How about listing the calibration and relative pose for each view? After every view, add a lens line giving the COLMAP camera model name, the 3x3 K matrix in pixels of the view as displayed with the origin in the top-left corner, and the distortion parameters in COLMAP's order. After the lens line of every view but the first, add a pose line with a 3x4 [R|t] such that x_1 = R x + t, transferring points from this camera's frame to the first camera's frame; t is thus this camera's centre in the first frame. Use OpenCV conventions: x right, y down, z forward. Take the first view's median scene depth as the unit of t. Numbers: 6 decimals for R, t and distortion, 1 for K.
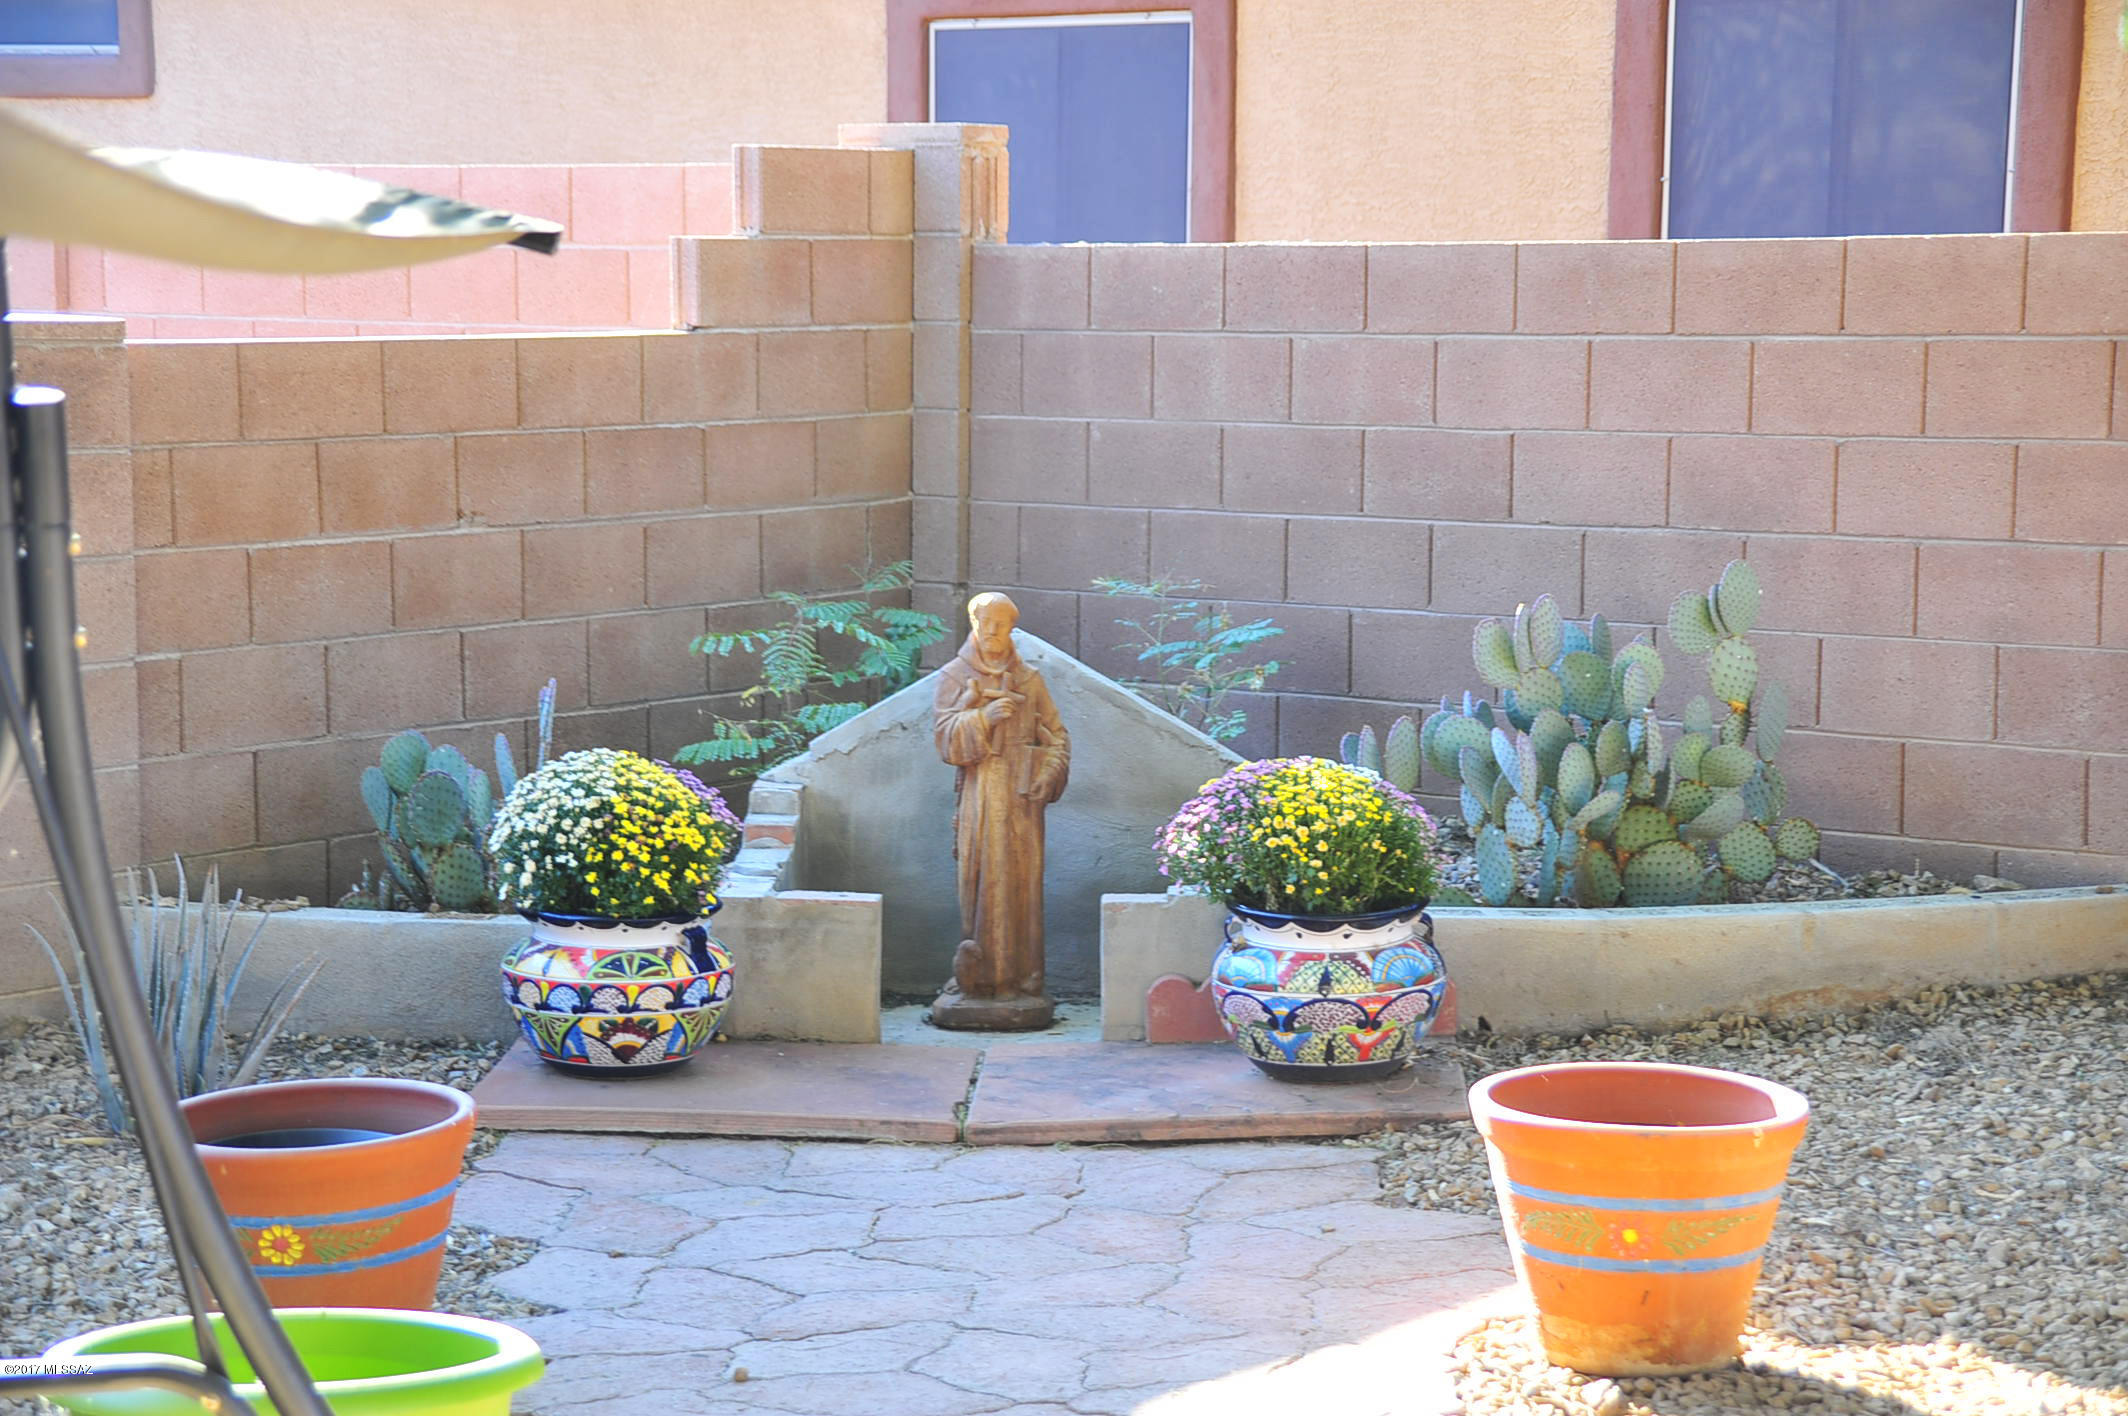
lens RADIAL K [[4731.8, 0, 1064.3], [0, 4731.8, 745.7], [0, 0, 1]] dist [0.428710, 0.942944]
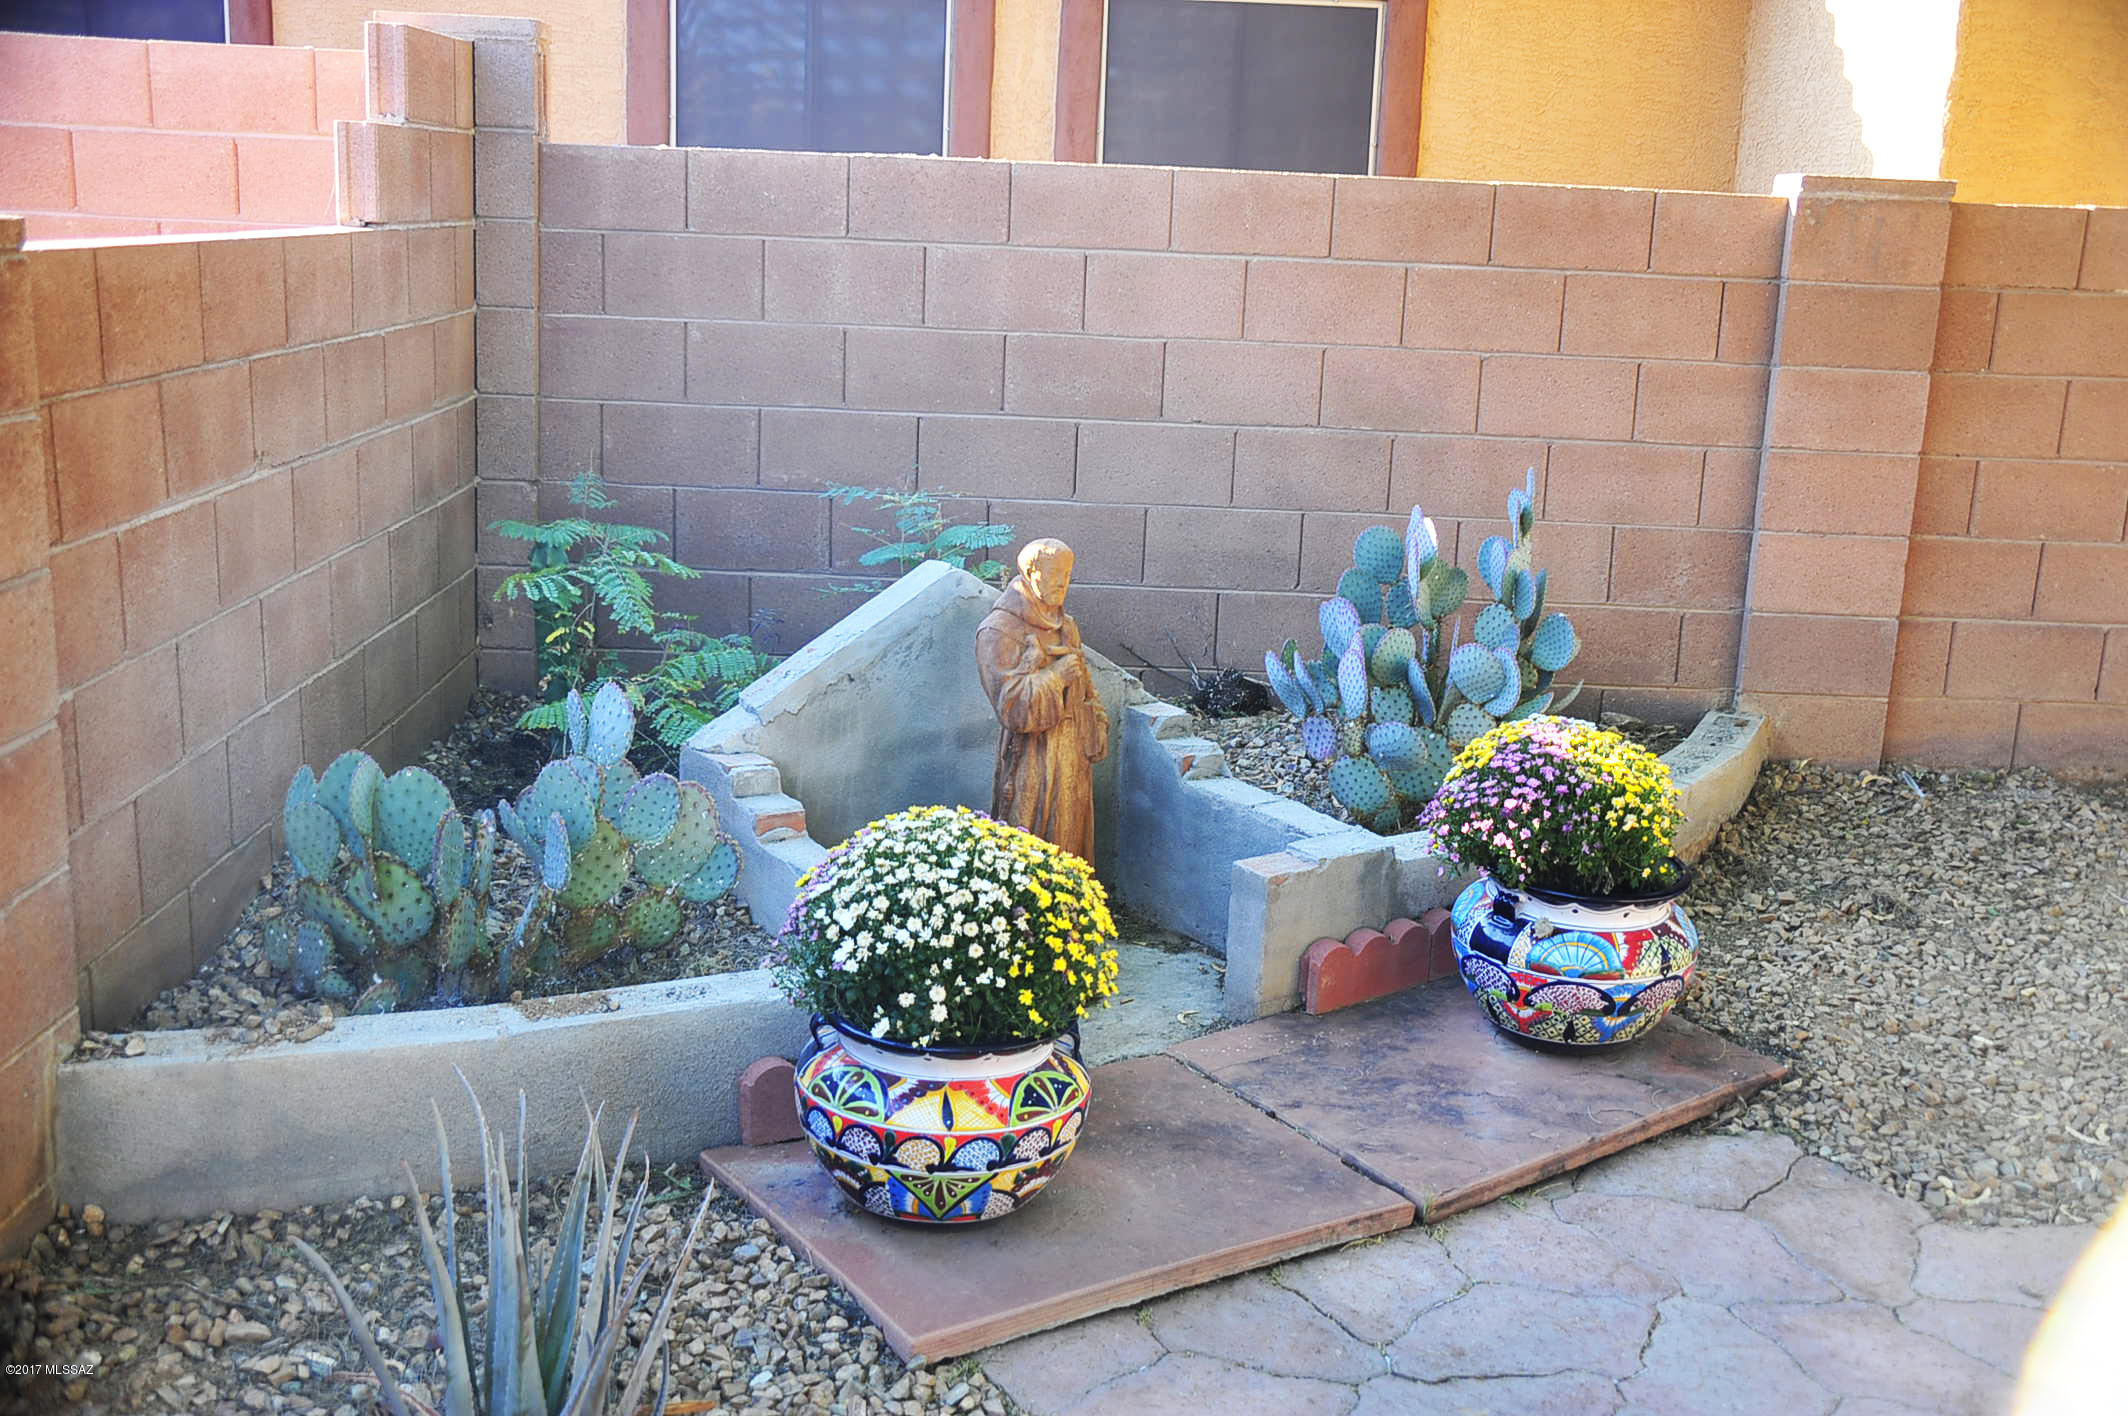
lens RADIAL K [[2192.9, 0, 1064.0], [0, 2192.9, 708.0], [0, 0, 1]] dist [-0.070884, 0.158639]
pose [[0.772547, -0.111420, 0.625106, -0.261814], [0.025031, 0.989063, 0.145357, -0.057588], [-0.634464, -0.096648, 0.766886, 0.633765]]
